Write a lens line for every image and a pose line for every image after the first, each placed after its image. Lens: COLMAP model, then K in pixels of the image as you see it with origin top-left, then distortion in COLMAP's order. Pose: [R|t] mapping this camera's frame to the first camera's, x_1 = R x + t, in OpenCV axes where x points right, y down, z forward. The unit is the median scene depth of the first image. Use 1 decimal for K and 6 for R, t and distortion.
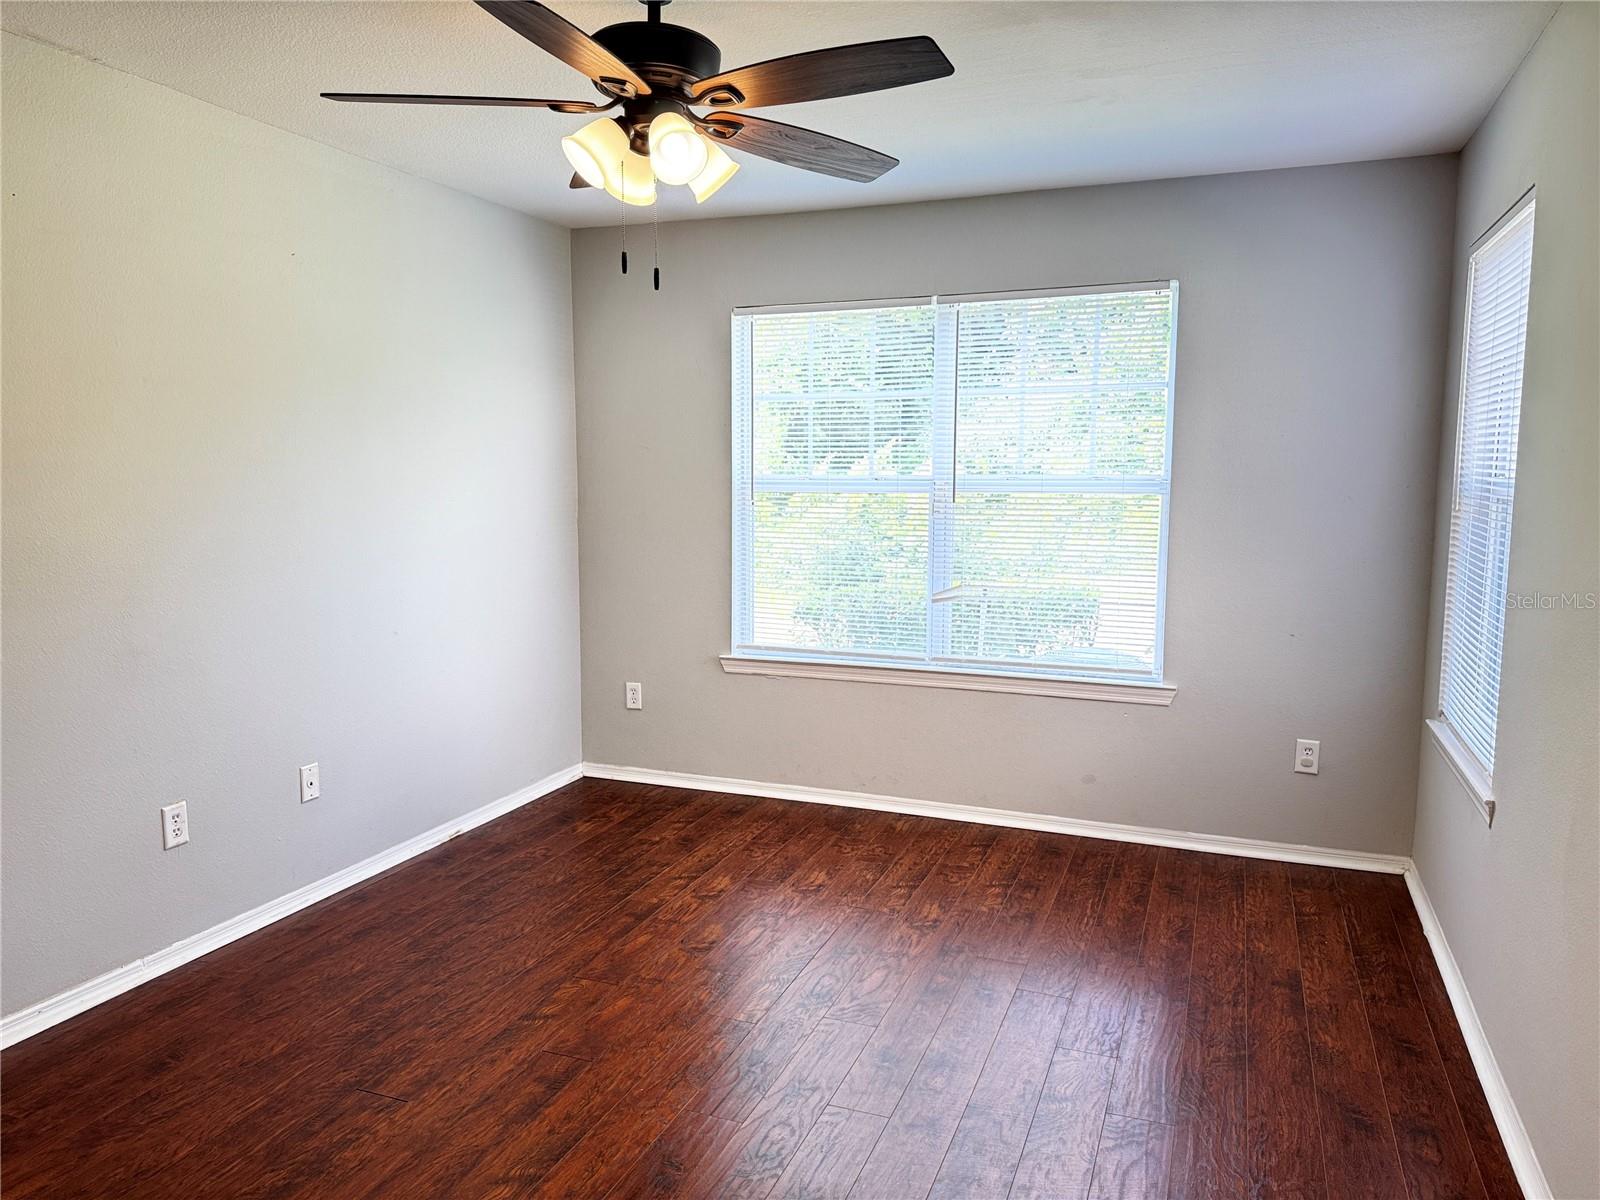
lens RADIAL K [[1117.4, 0, 809.7], [0, 1117.4, 593.7], [0, 0, 1]] dist [0.108888, -0.160416]
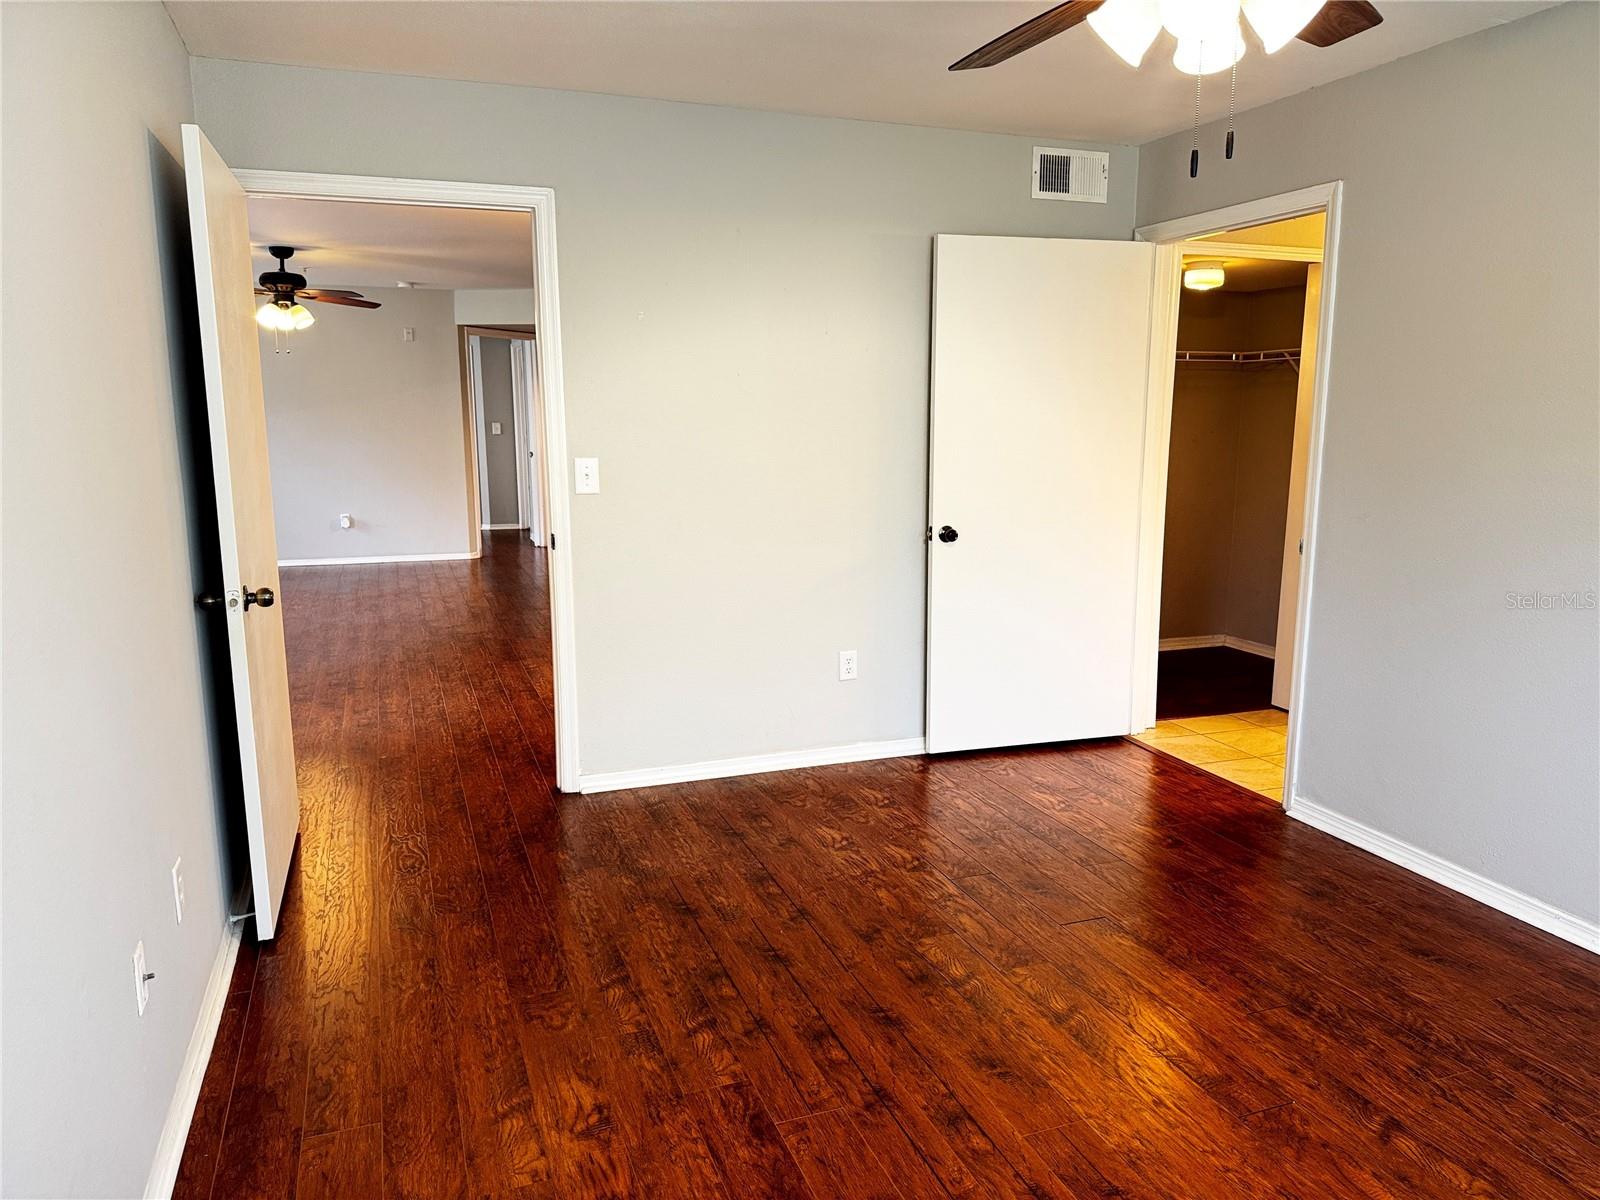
lens RADIAL K [[1121.0, 0, 800.0], [0, 1121.0, 600.0], [0, 0, 1]] dist [0.184767, -0.308301]
pose [[-0.750353, 0.111259, -0.651607, 0.394034], [-0.074661, 0.965163, 0.250772, -0.102884], [0.656807, 0.236817, -0.715906, 0.914131]]
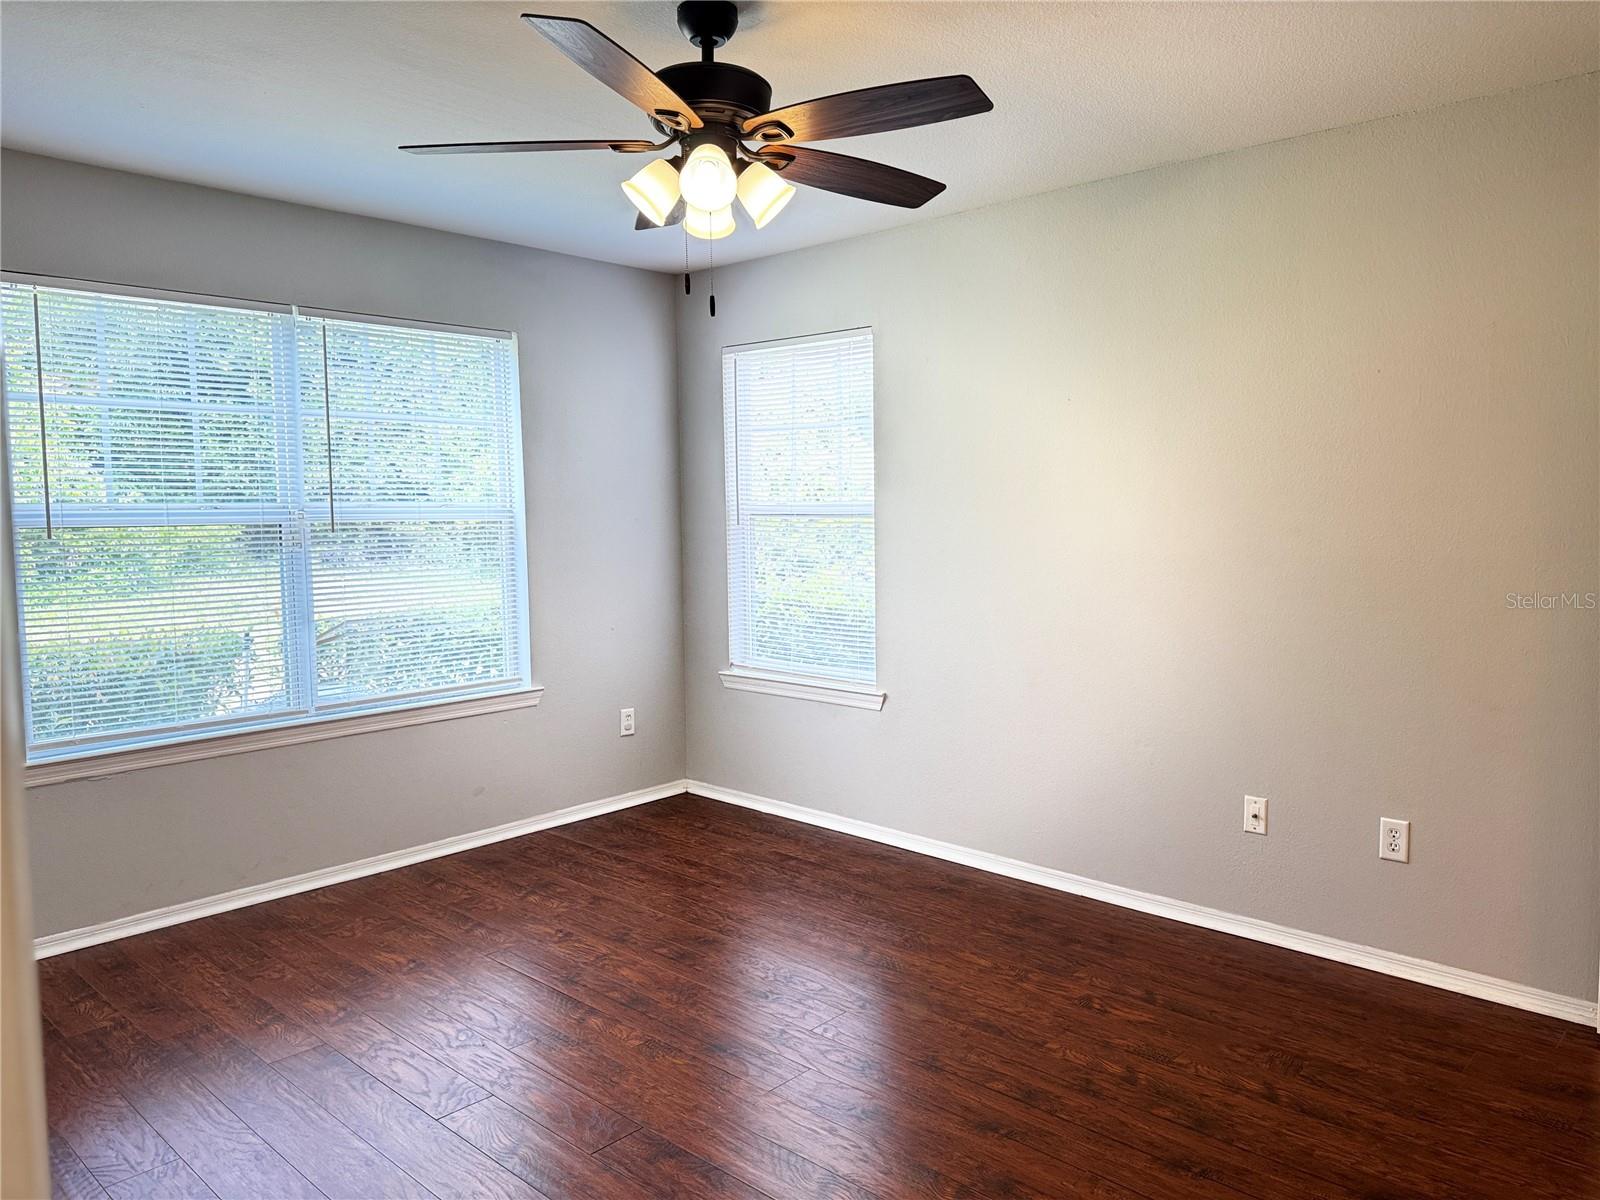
lens RADIAL K [[1117.4, 0, 809.7], [0, 1117.4, 593.7], [0, 0, 1]] dist [0.108888, -0.160416]
pose [[0.363226, -0.079101, 0.928337, -0.677795], [0.112652, 0.992808, 0.040518, -0.029409], [-0.924866, 0.089862, 0.369525, 0.345847]]
